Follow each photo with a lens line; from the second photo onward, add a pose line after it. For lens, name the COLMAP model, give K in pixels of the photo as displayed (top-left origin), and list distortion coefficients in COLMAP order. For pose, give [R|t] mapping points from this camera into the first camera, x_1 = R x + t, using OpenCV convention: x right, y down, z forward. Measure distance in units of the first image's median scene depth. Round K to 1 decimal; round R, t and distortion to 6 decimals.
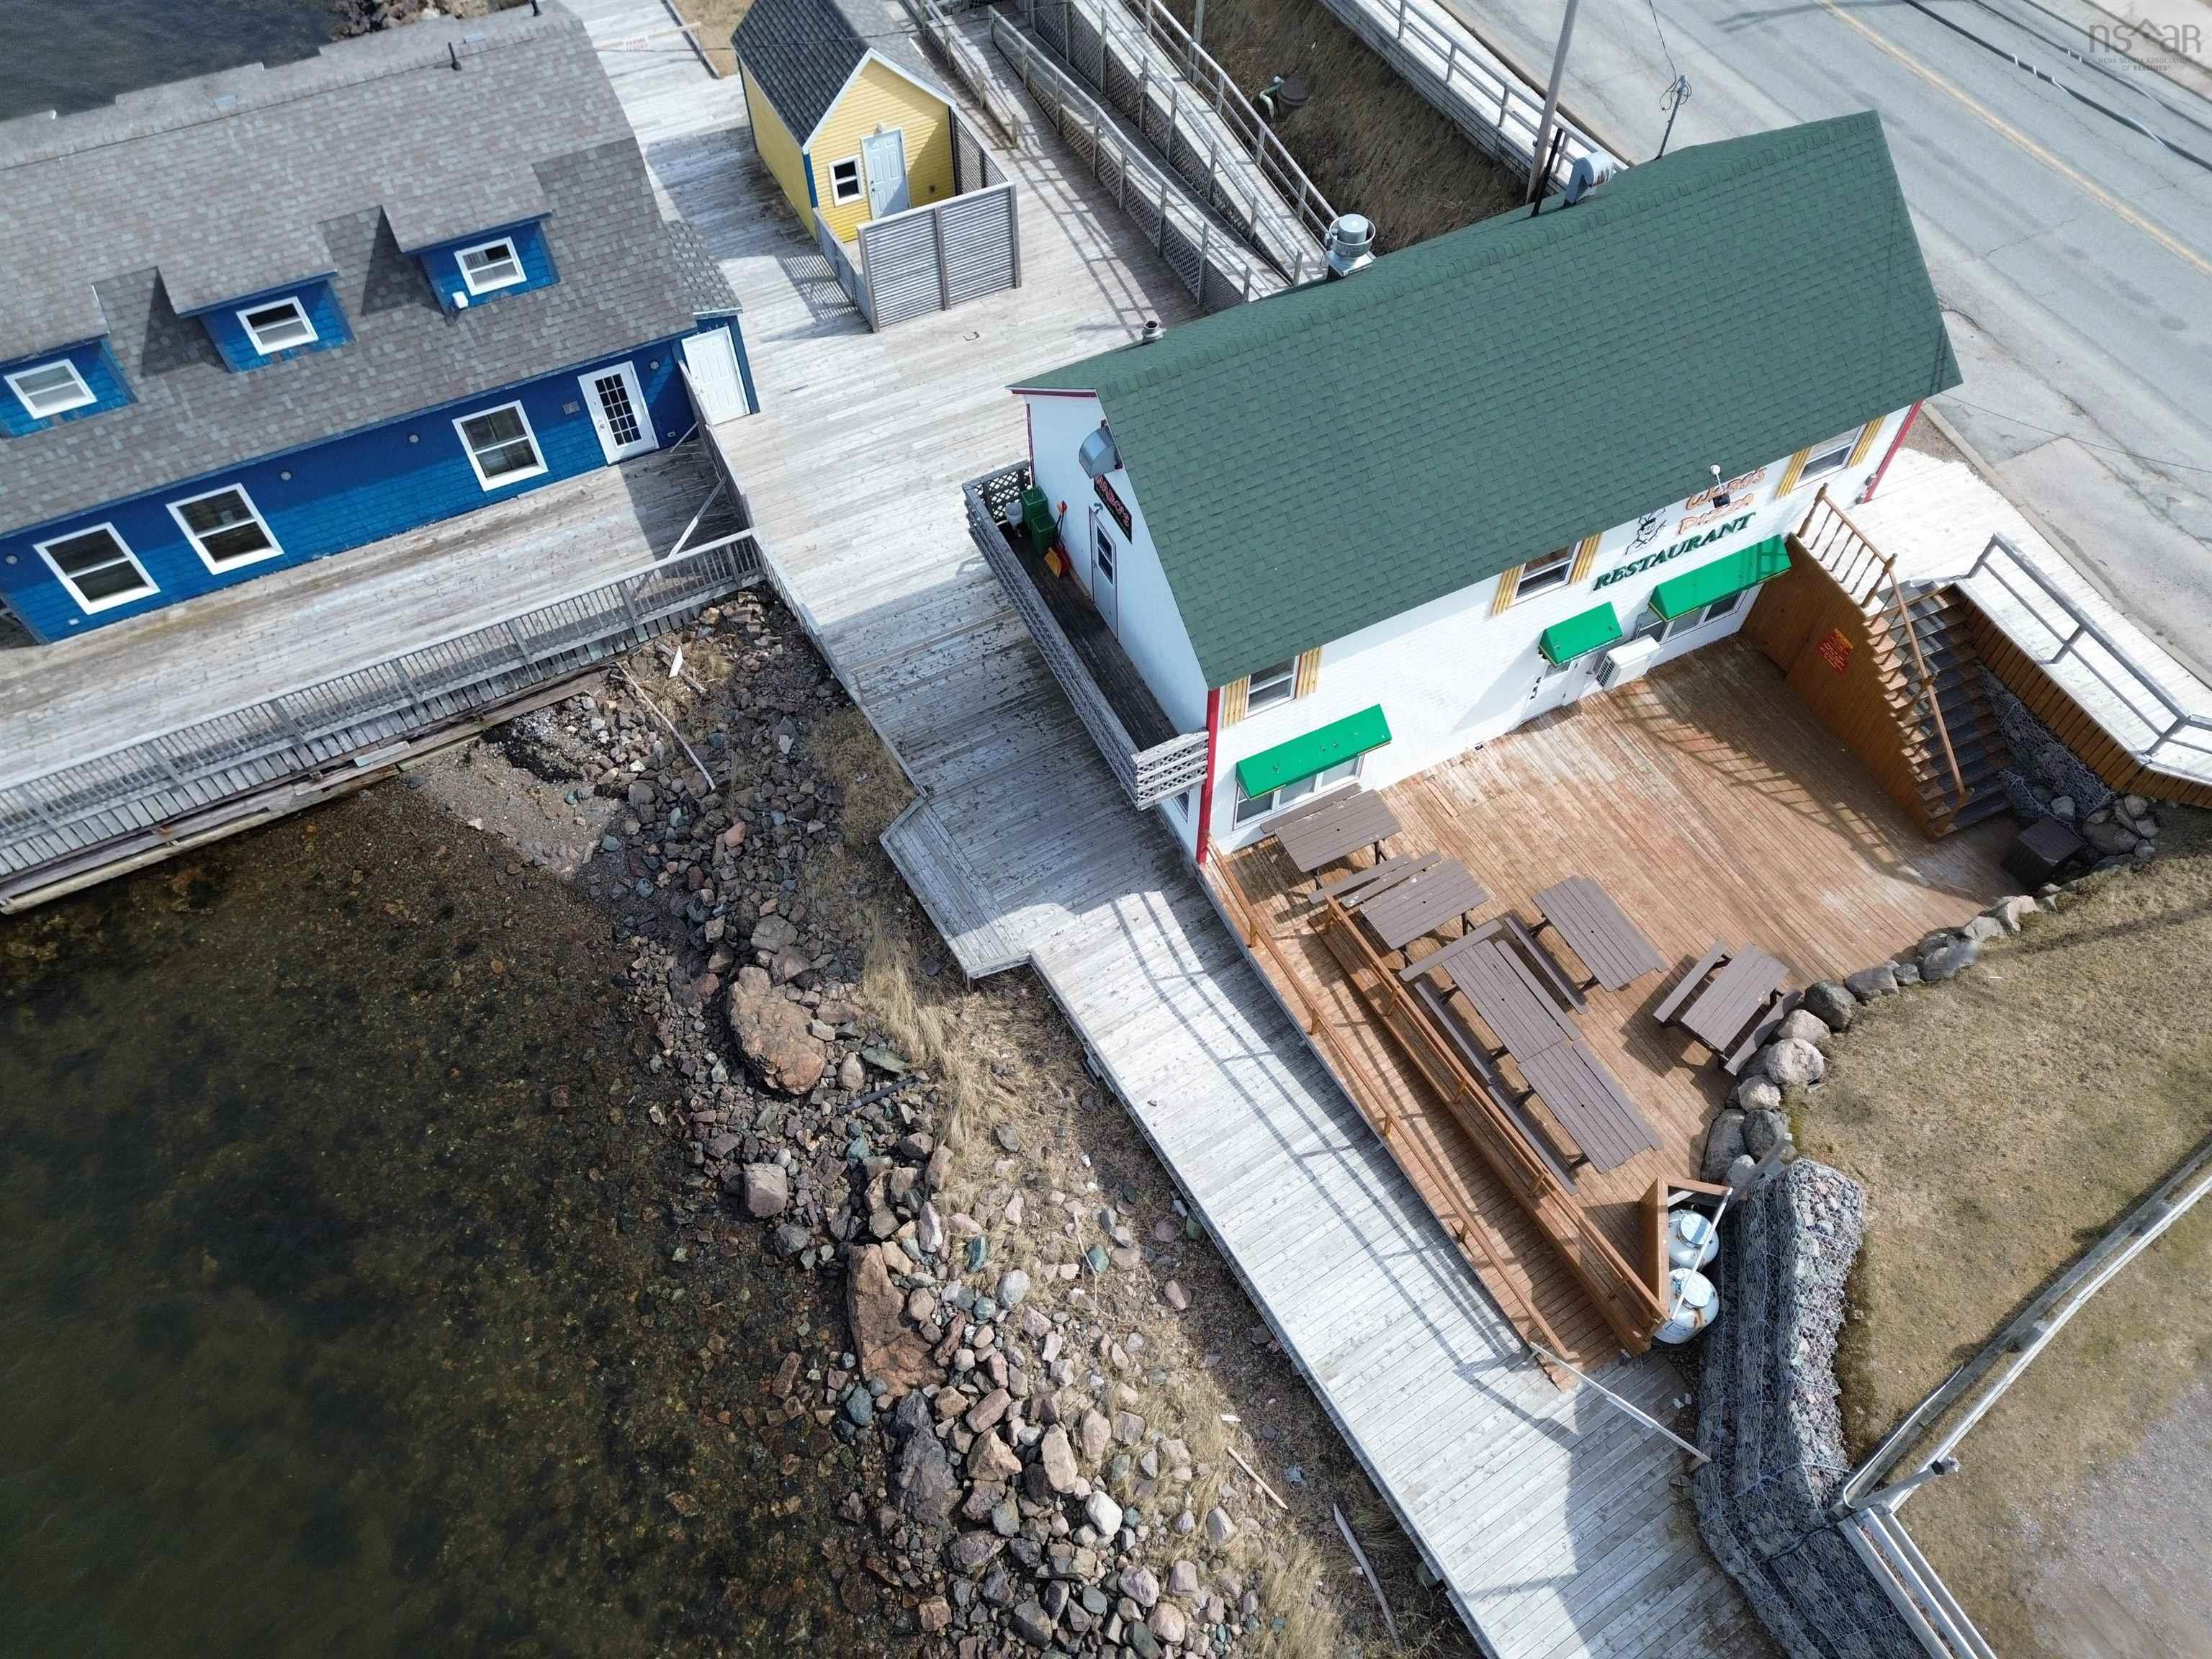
lens RADIAL K [[1554.7, 0, 1104.4], [0, 1554.7, 822.0], [0, 0, 1]] dist [0.081260, -0.079293]
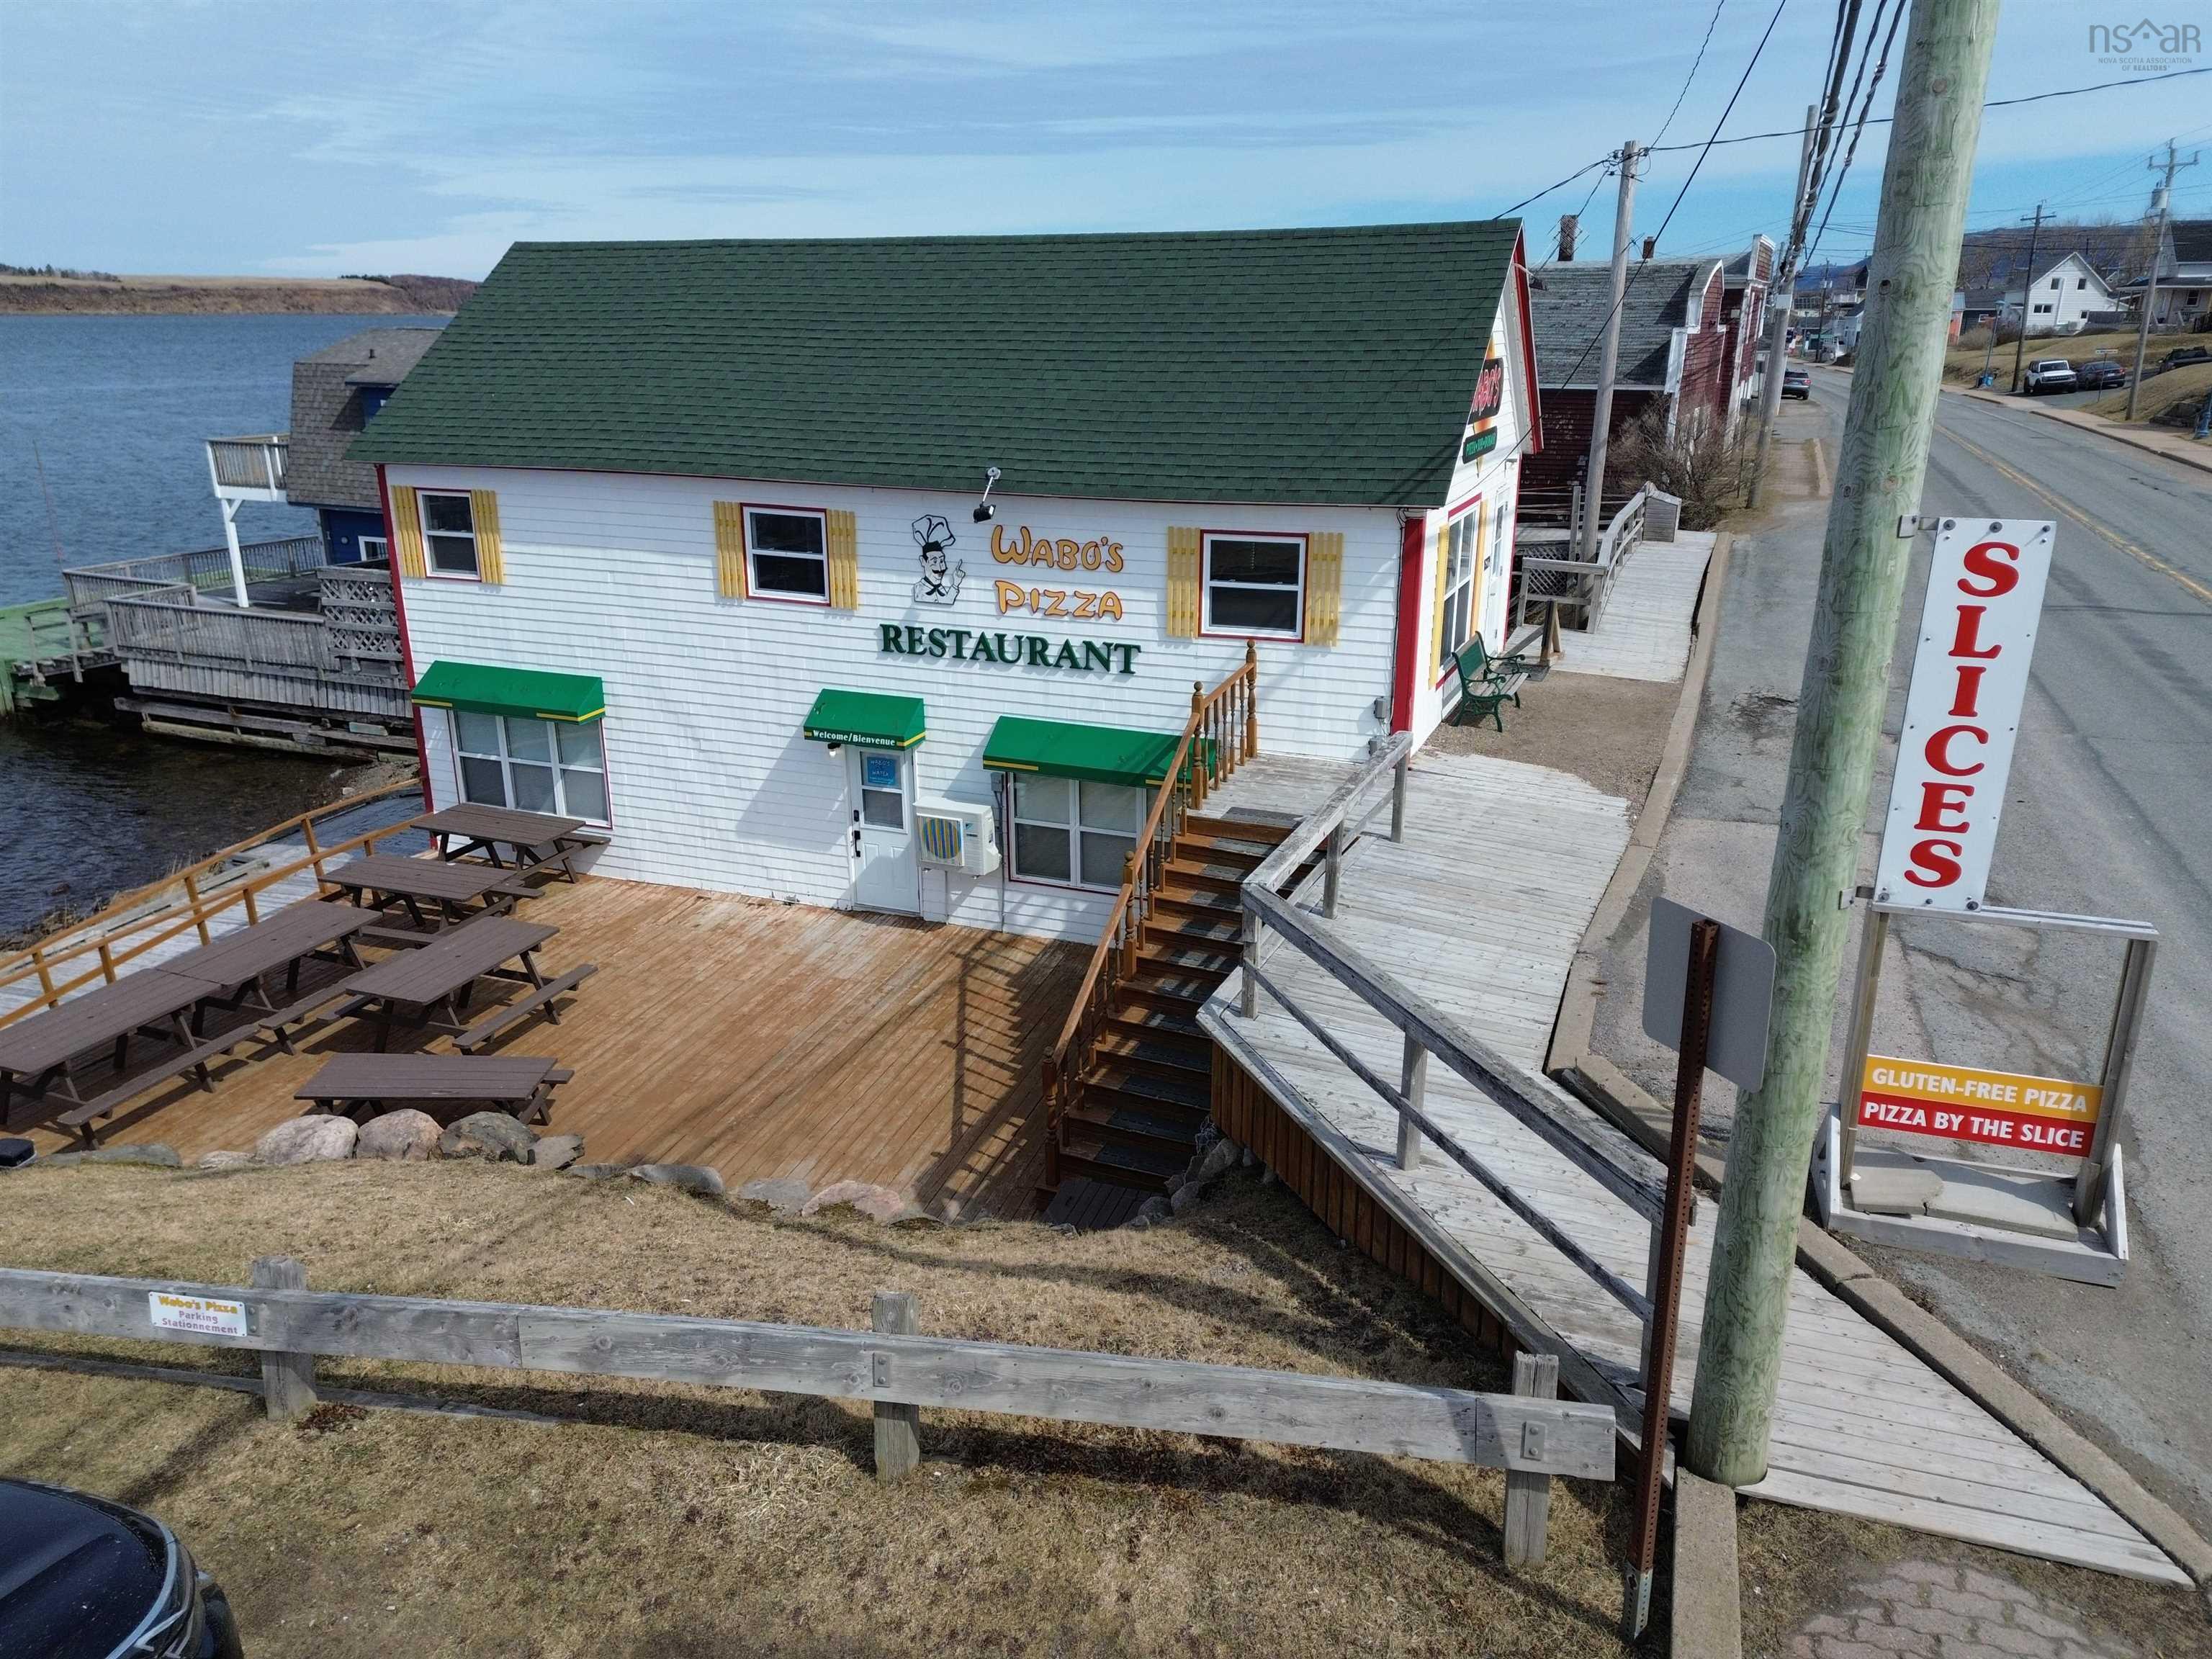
lens RADIAL K [[1554.7, 0, 1117.7], [0, 1554.7, 834.5], [0, 0, 1]] dist [0.081260, -0.079293]
pose [[0.668950, 0.239981, -0.703502, 0.807720], [-0.619127, 0.703629, -0.348695, 0.080017], [0.411324, 0.668817, 0.619271, 0.600485]]
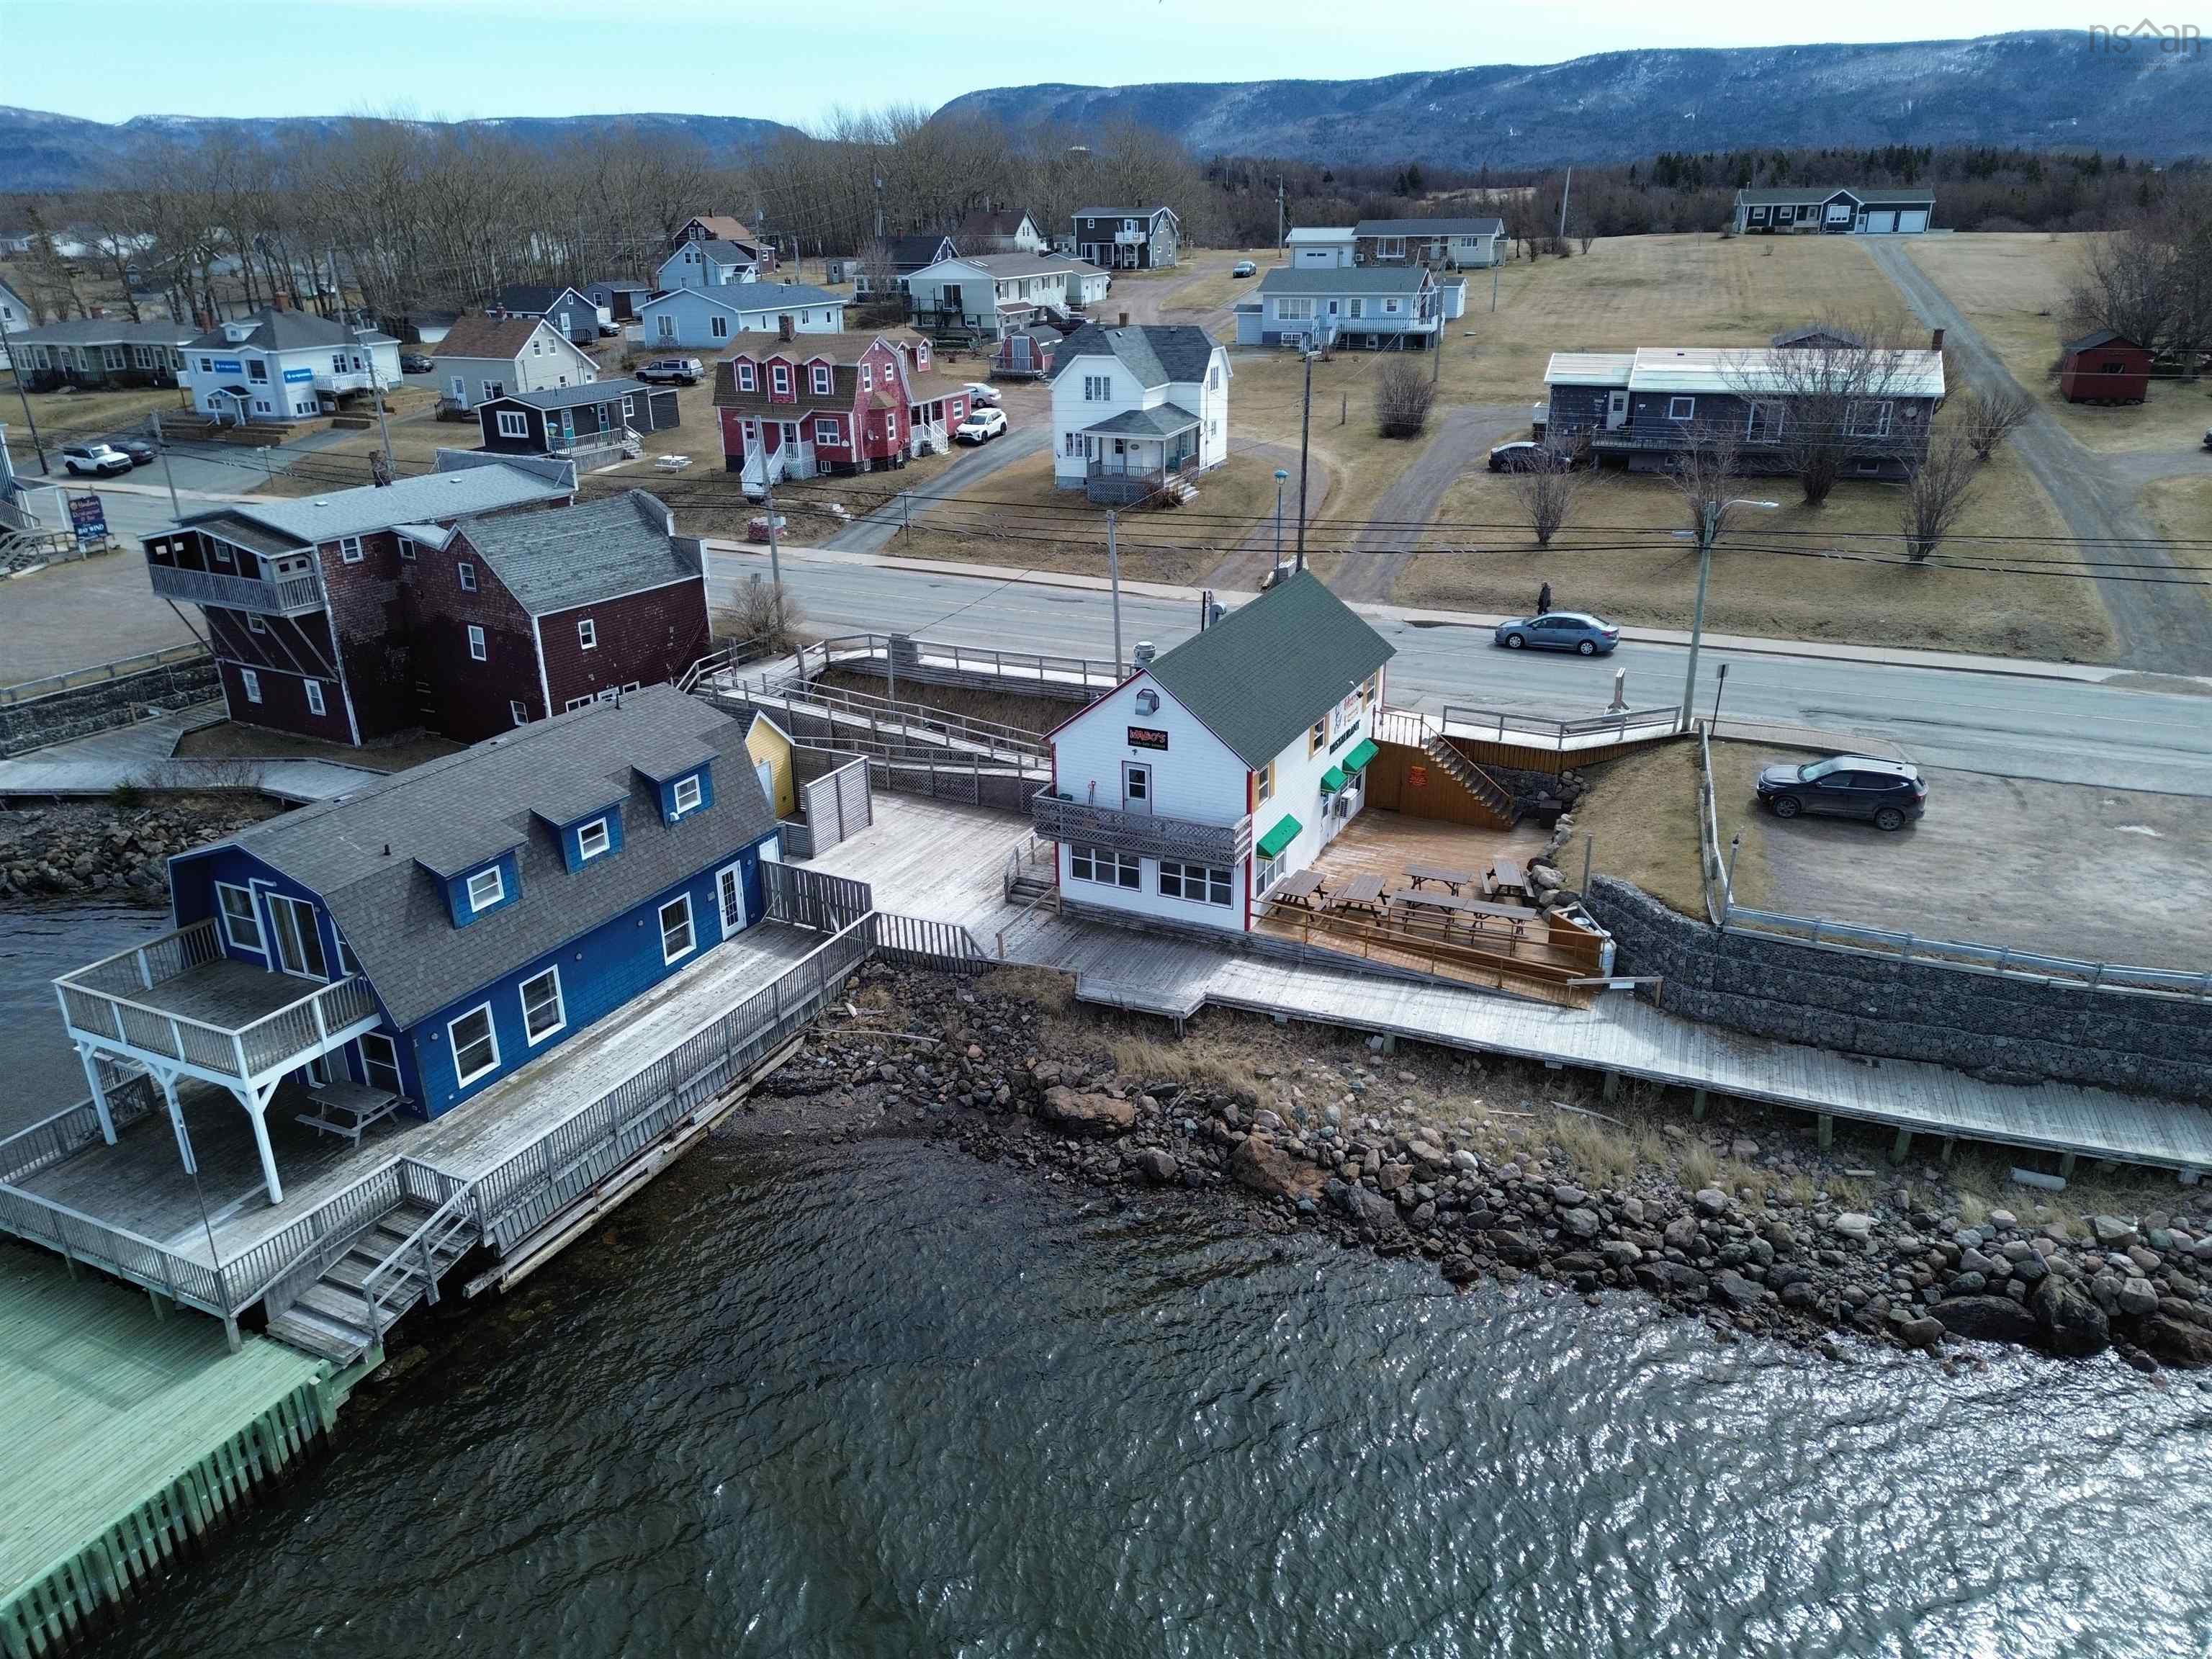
lens RADIAL K [[1554.7, 0, 1103.8], [0, 1554.7, 825.1], [0, 0, 1]] dist [0.081260, -0.079293]
pose [[0.795685, -0.226060, 0.561945, -0.955642], [0.505457, 0.759026, -0.410358, 0.533867], [-0.333765, 0.610554, 0.718209, -0.251296]]
